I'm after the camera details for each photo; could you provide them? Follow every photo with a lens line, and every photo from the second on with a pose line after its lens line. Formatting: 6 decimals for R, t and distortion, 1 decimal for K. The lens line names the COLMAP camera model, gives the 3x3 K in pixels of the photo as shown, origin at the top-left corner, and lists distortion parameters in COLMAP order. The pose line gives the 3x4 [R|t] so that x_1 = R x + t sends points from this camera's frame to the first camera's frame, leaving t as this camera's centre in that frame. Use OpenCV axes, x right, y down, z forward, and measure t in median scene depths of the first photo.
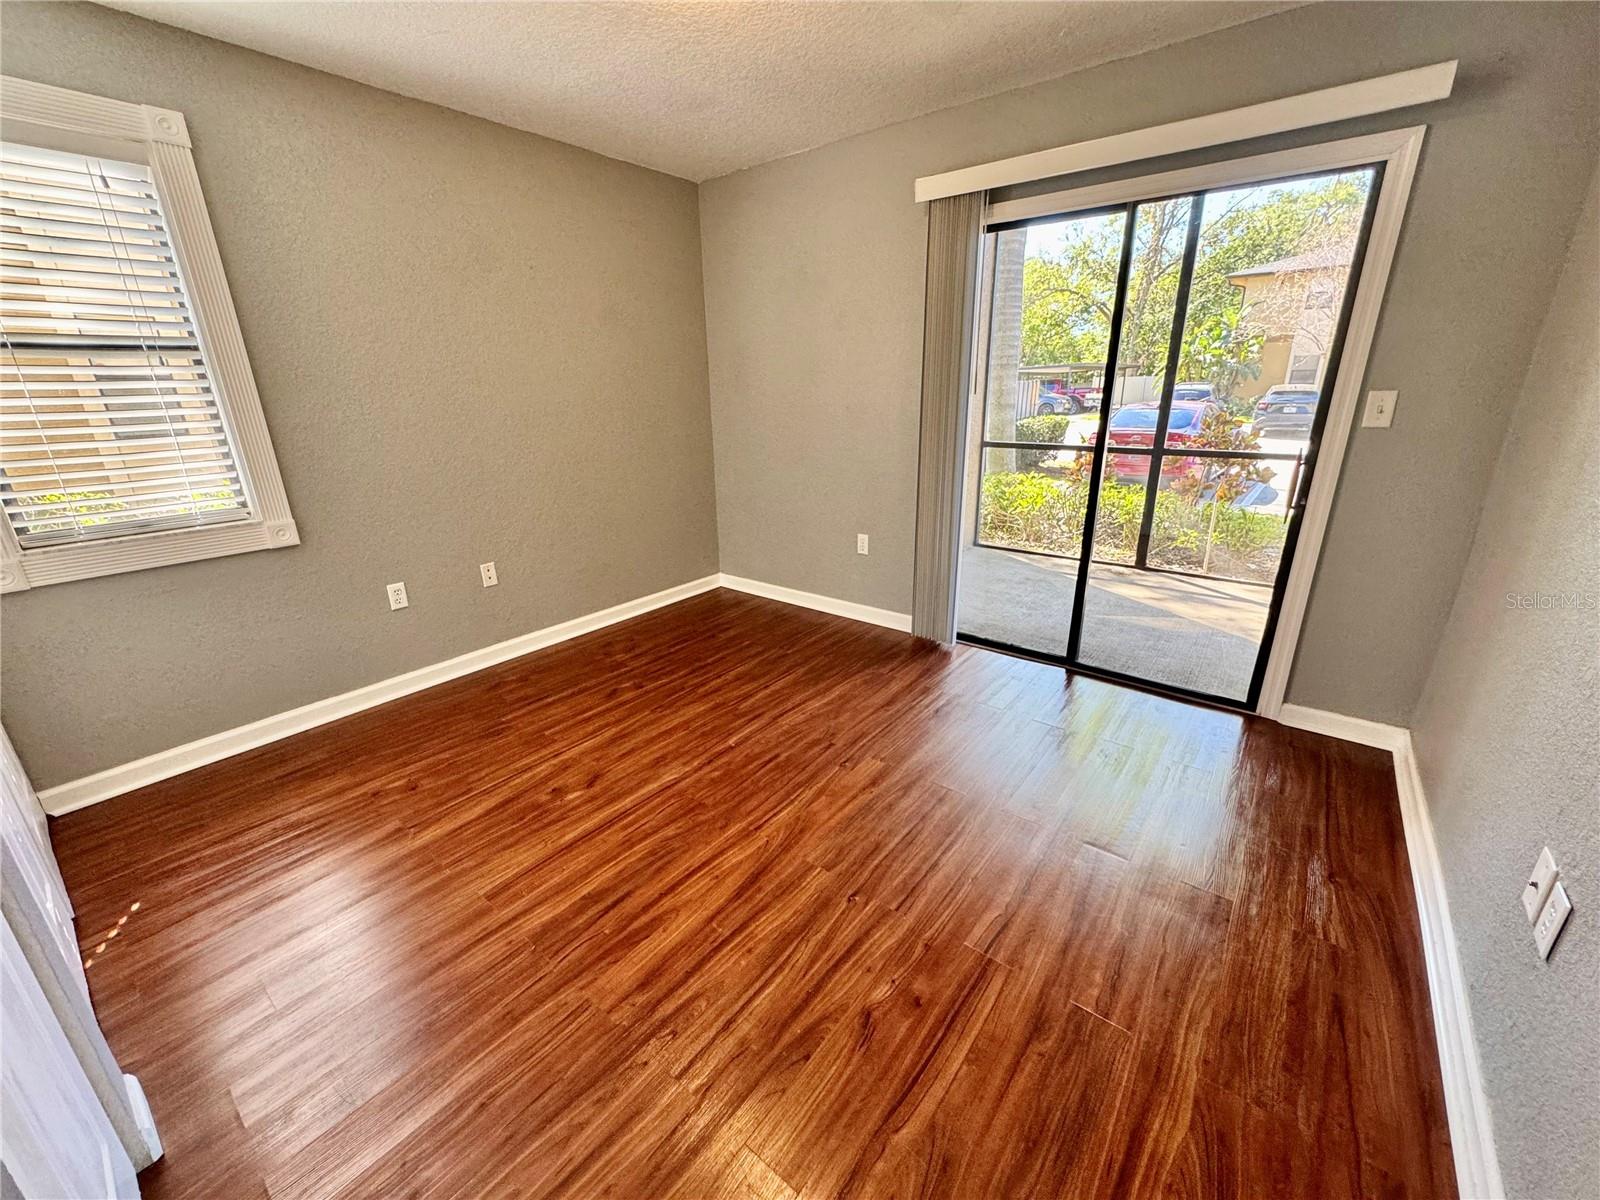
lens RADIAL K [[647.4, 0, 800.0], [0, 647.4, 600.0], [0, 0, 1]] dist [-0.000643, -0.000181]
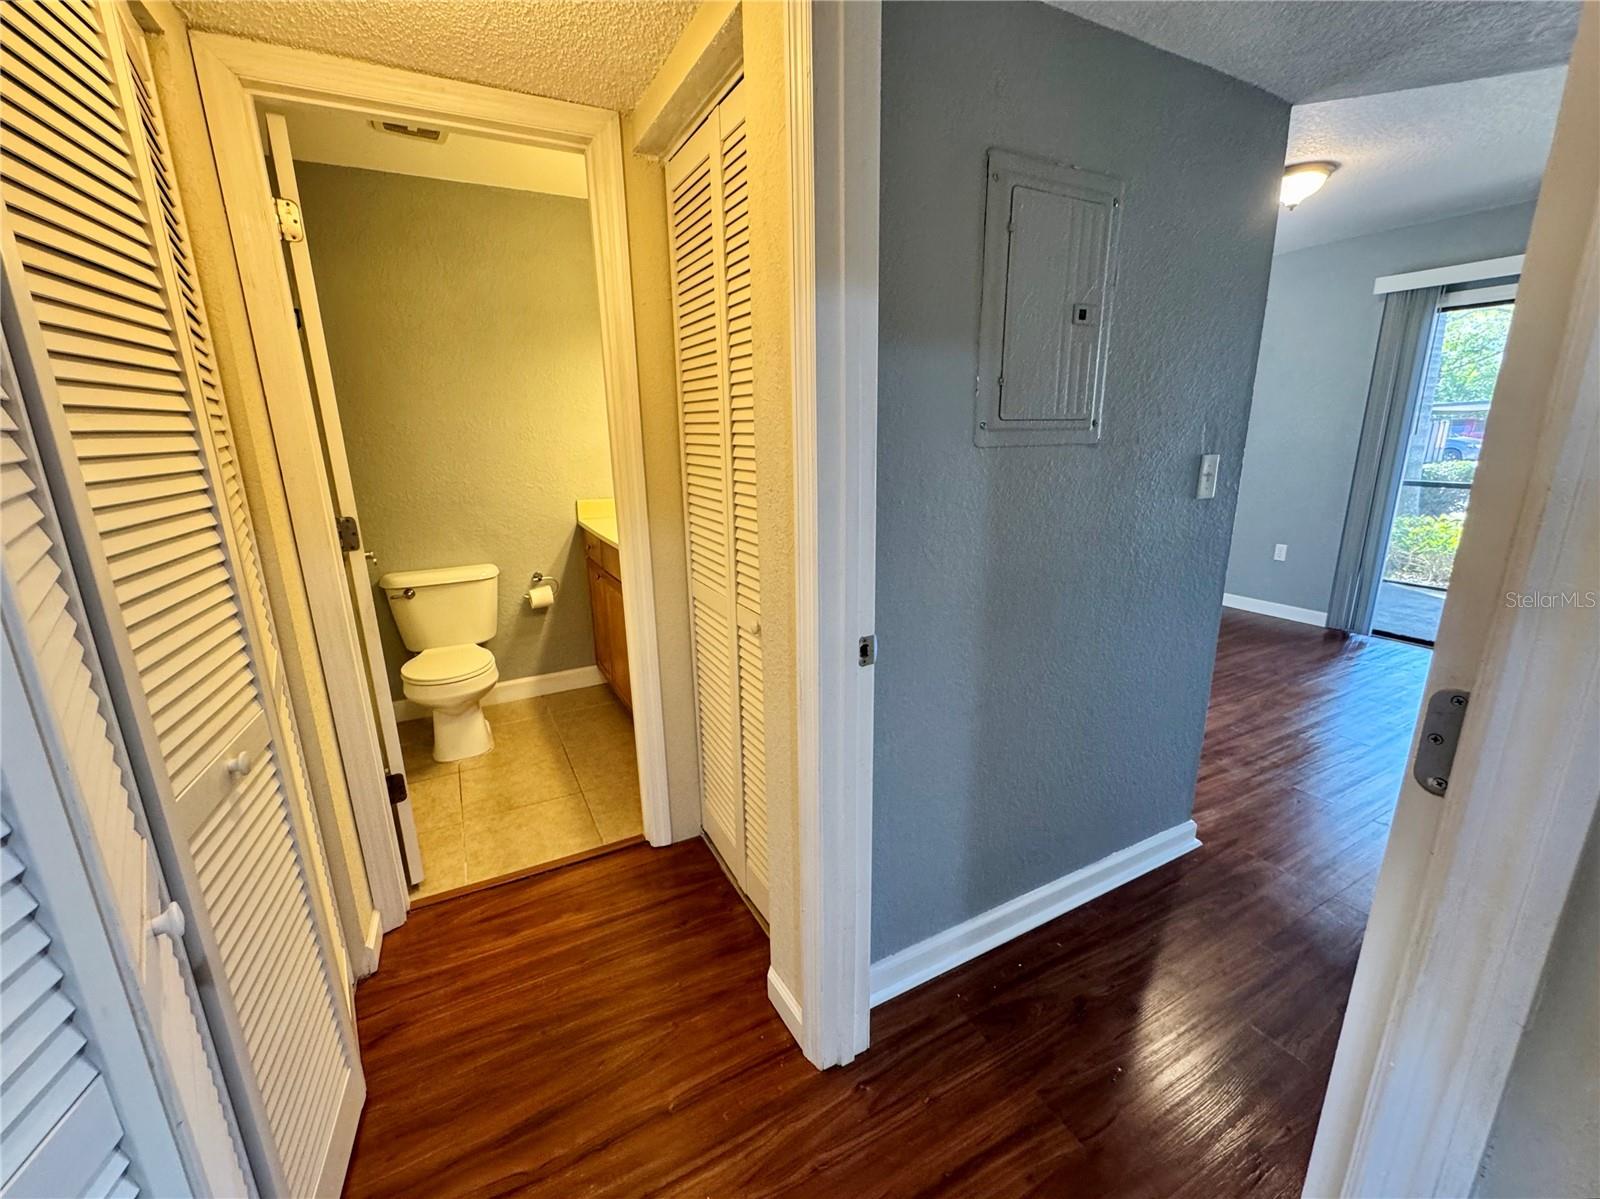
lens RADIAL K [[658.8, 0, 800.0], [0, 658.8, 599.5], [0, 0, 1]] dist [-0.003355, -0.000319]
pose [[0.915490, 0.098089, -0.390201, -0.326277], [-0.123260, 0.991571, -0.039932, 0.222085], [0.382995, 0.084654, 0.919863, -0.677464]]
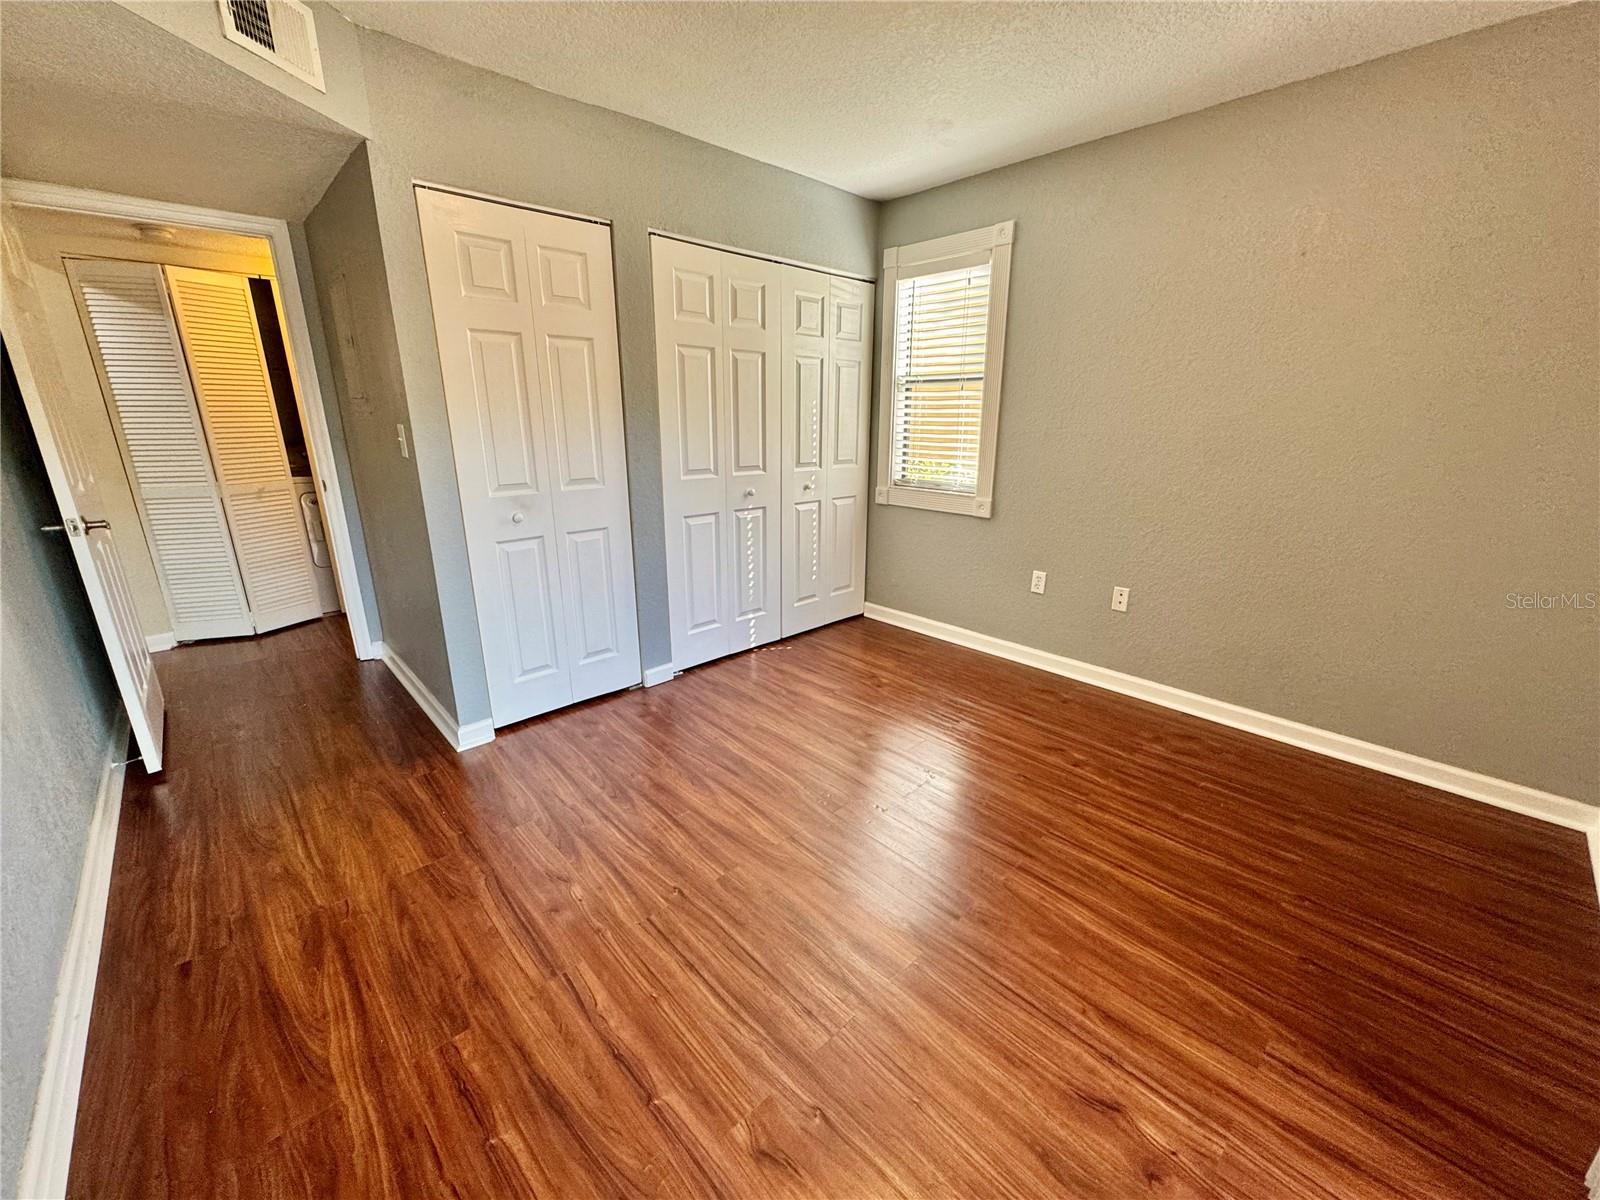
lens RADIAL K [[647.4, 0, 800.0], [0, 647.4, 600.0], [0, 0, 1]] dist [-0.000643, -0.000181]
pose [[-0.157678, 0.295721, -0.942171, 0.571891], [-0.312554, 0.890109, 0.331688, -0.236603], [0.936722, 0.346779, -0.047922, 0.679937]]
